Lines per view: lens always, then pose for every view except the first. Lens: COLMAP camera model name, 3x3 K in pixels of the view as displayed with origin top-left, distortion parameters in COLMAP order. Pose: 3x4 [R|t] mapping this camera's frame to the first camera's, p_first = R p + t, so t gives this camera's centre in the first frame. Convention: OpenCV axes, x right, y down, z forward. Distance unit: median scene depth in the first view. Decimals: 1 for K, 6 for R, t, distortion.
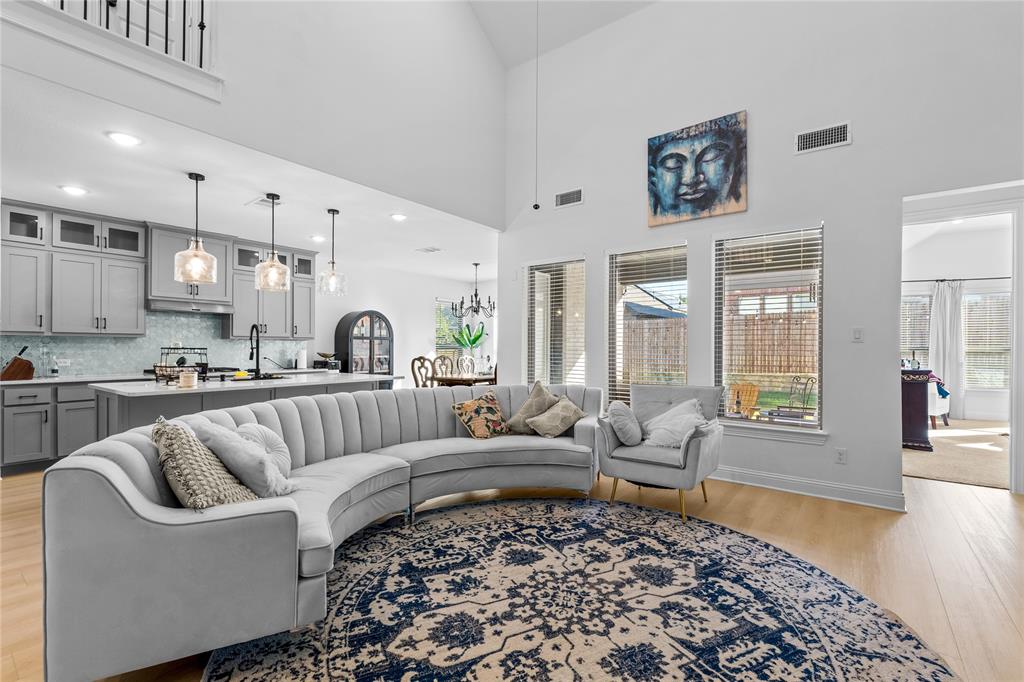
lens RADIAL K [[456.8, 0, 511.6], [0, 456.8, 346.5], [0, 0, 1]] dist [-0.002619, -0.000222]
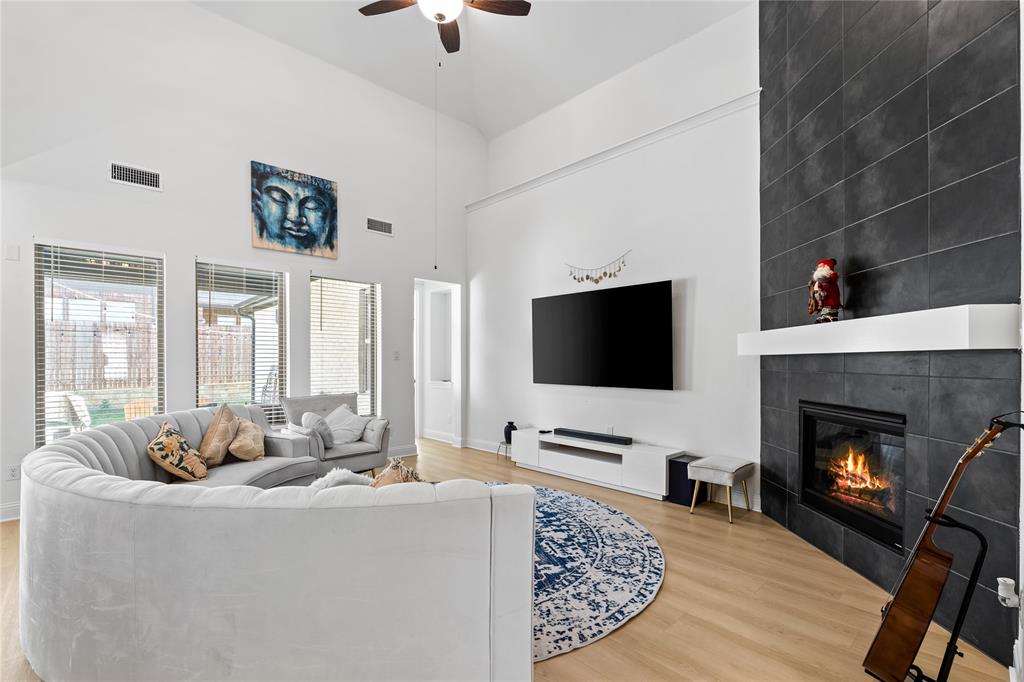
lens RADIAL K [[456.8, 0, 507.5], [0, 456.8, 362.4], [0, 0, 1]] dist [-0.007705, 0.000141]
pose [[0.161993, -0.007874, 0.986761, -0.678564], [-0.003445, 0.999958, 0.008544, -0.012991], [-0.986786, -0.004784, 0.161959, 0.289533]]
